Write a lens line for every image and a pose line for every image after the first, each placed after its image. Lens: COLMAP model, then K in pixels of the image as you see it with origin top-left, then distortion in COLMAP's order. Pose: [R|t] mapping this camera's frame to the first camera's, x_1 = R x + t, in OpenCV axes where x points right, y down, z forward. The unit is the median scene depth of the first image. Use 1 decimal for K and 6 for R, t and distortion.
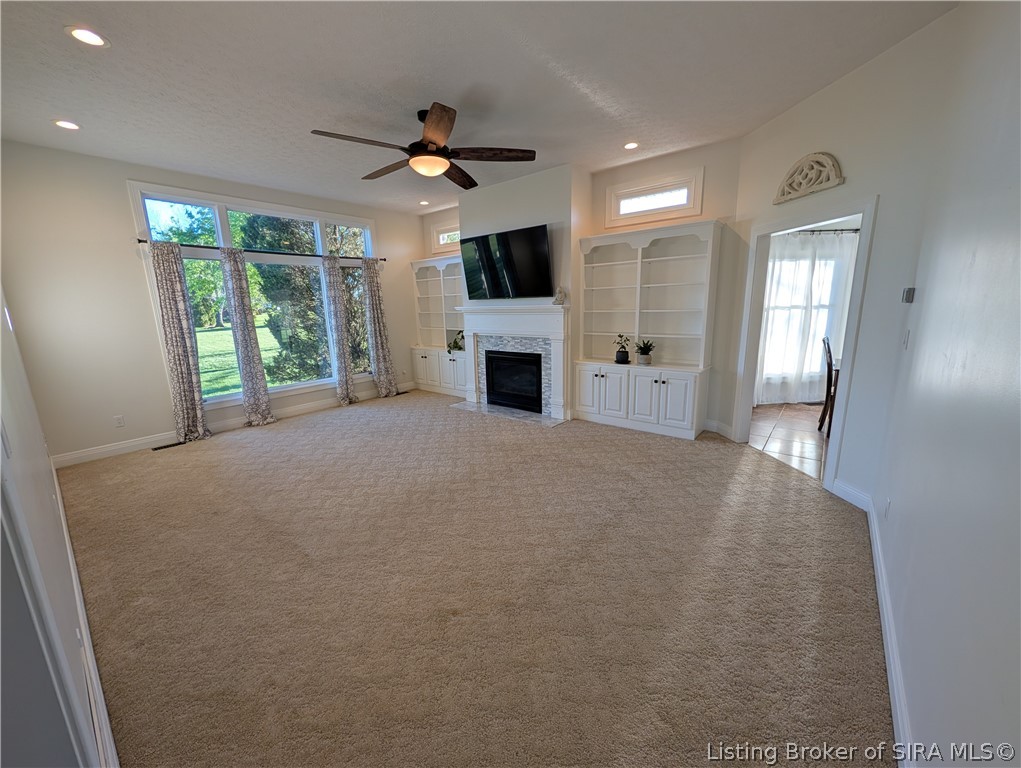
lens RADIAL K [[395.4, 0, 509.0], [0, 395.4, 385.1], [0, 0, 1]] dist [0.006382, 0.000239]
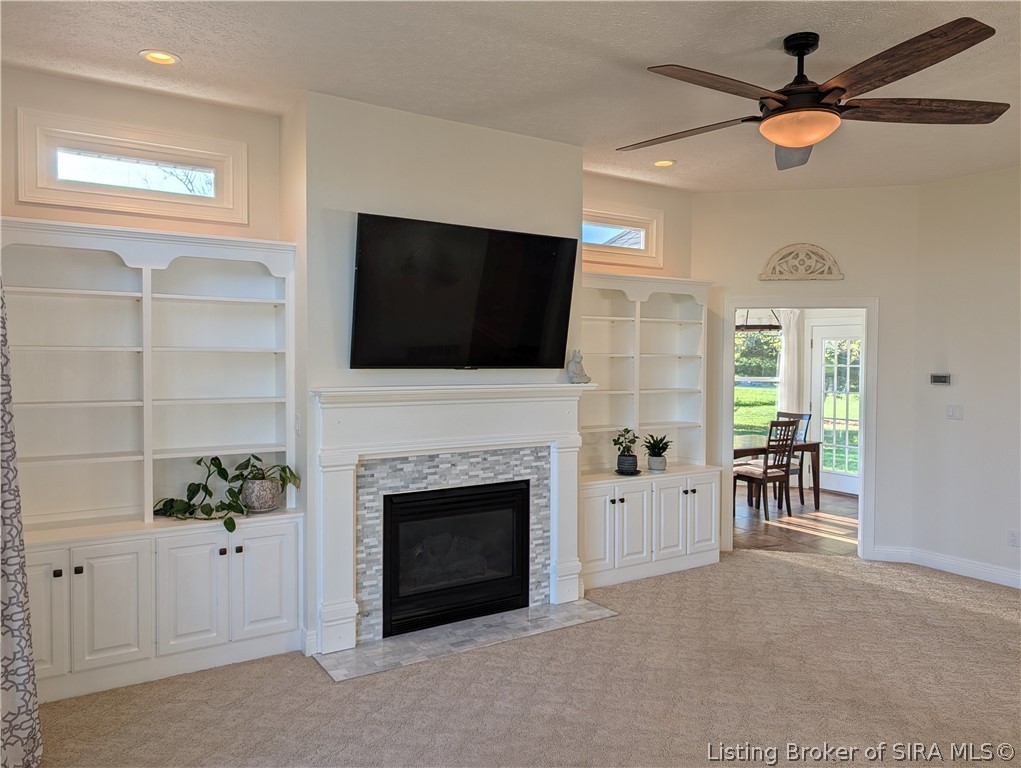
lens RADIAL K [[740.7, 0, 516.5], [0, 740.7, 378.0], [0, 0, 1]] dist [0.024868, -0.019537]
pose [[0.300040, 0.005609, 0.953910, -0.937519], [0.181857, 0.981307, -0.062971, -0.173485], [-0.936432, 0.192369, 0.293411, 0.843623]]
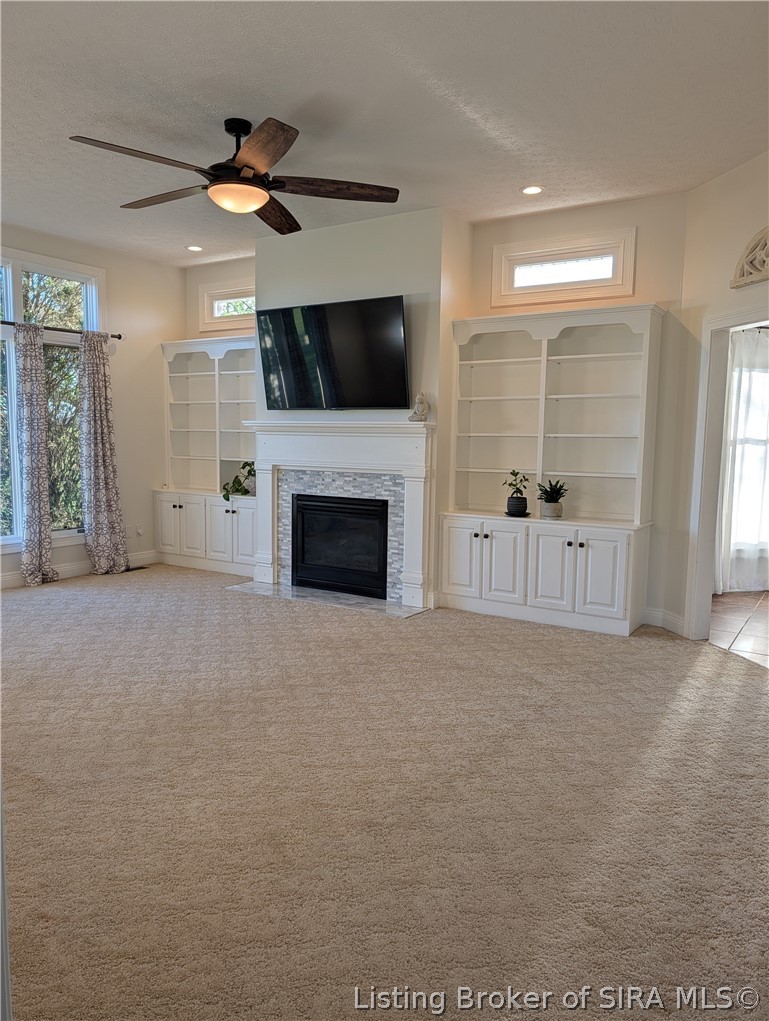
lens RADIAL K [[737.1, 0, 385.0], [0, 737.1, 515.9], [0, 0, 1]] dist [0.031898, -0.012842]
pose [[0.992801, 0.027530, 0.116571, -0.064822], [-0.016289, 0.995219, -0.096305, 0.064757], [-0.118665, 0.093713, 0.988502, -0.147078]]
